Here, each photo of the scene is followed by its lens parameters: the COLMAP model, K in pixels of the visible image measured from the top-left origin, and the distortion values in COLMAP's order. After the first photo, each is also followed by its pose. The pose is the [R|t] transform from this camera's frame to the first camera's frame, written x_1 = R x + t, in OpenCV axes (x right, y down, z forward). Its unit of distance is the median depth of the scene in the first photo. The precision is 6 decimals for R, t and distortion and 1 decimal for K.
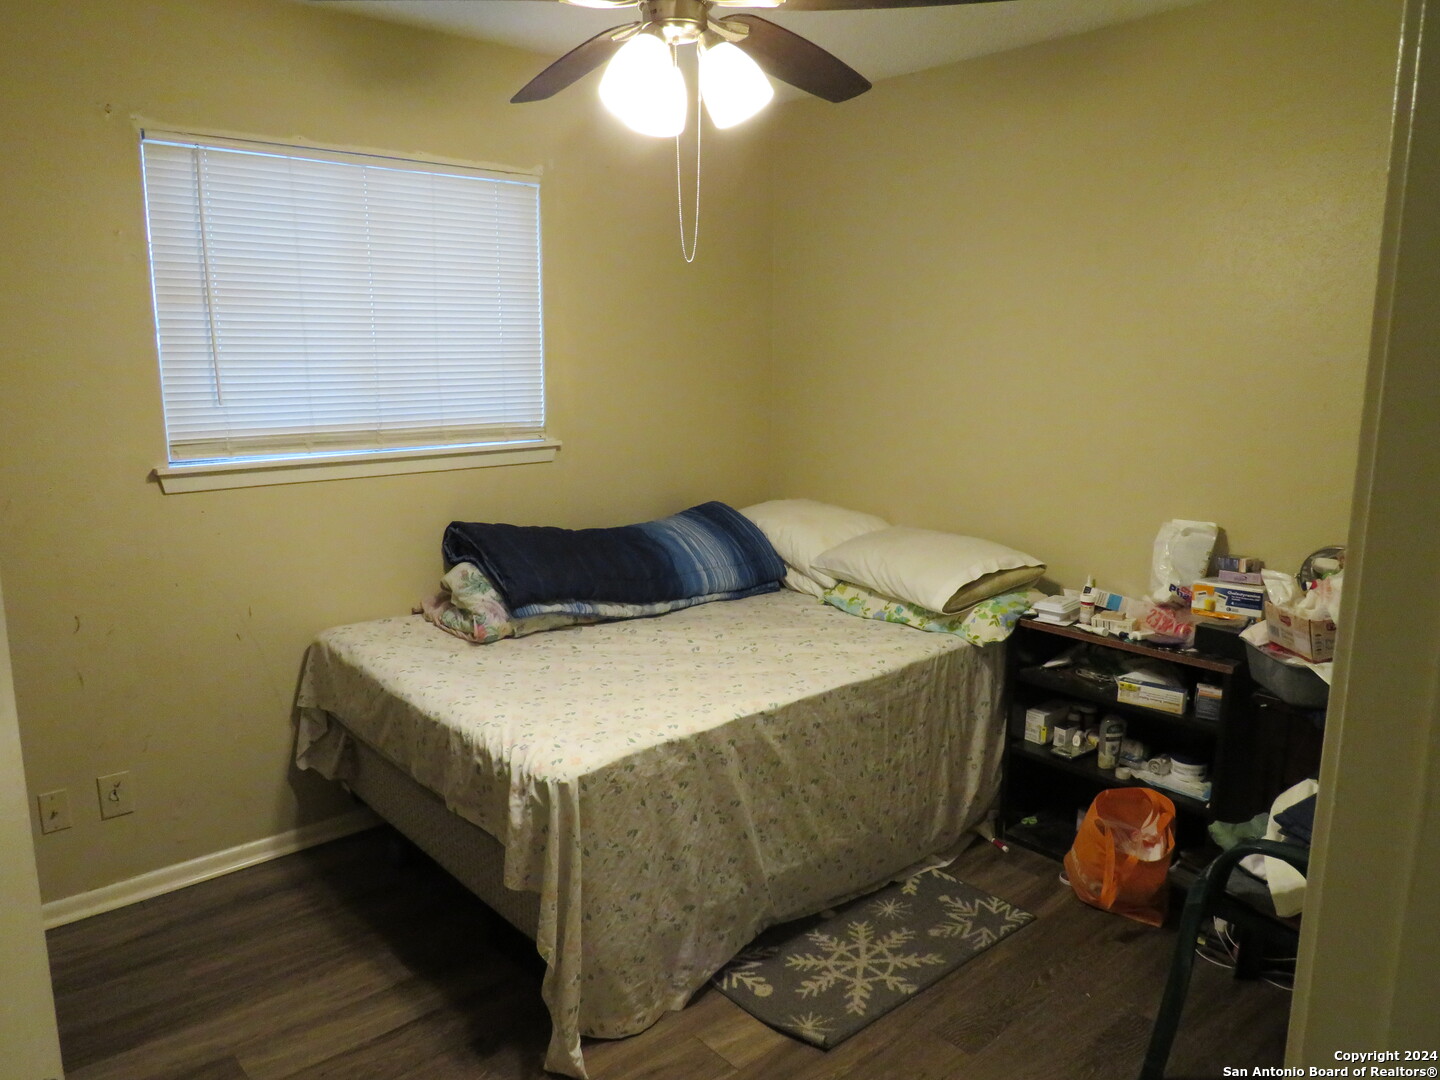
lens RADIAL K [[1011.2, 0, 711.8], [0, 1011.2, 536.1], [0, 0, 1]] dist [-0.022626, -0.000161]
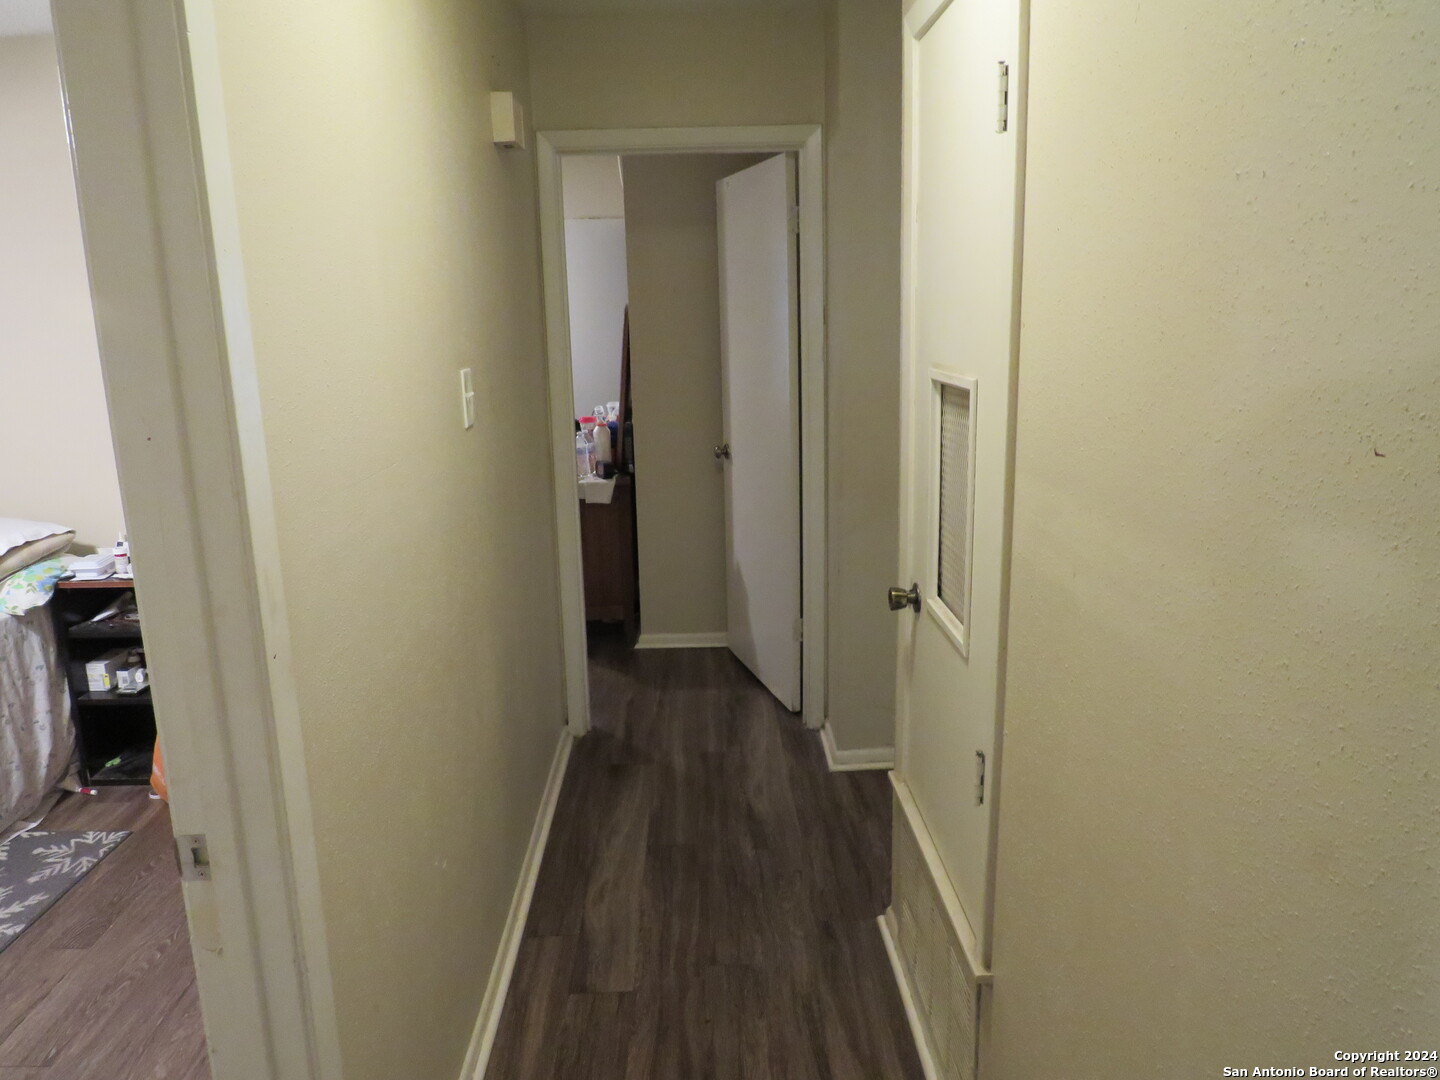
lens RADIAL K [[1011.2, 0, 711.8], [0, 1011.2, 536.1], [0, 0, 1]] dist [-0.022626, -0.000161]
pose [[0.640172, -0.186491, 0.745252, -0.036134], [0.166362, 0.980722, 0.102509, 0.040387], [-0.750002, 0.058359, 0.658856, -0.235878]]
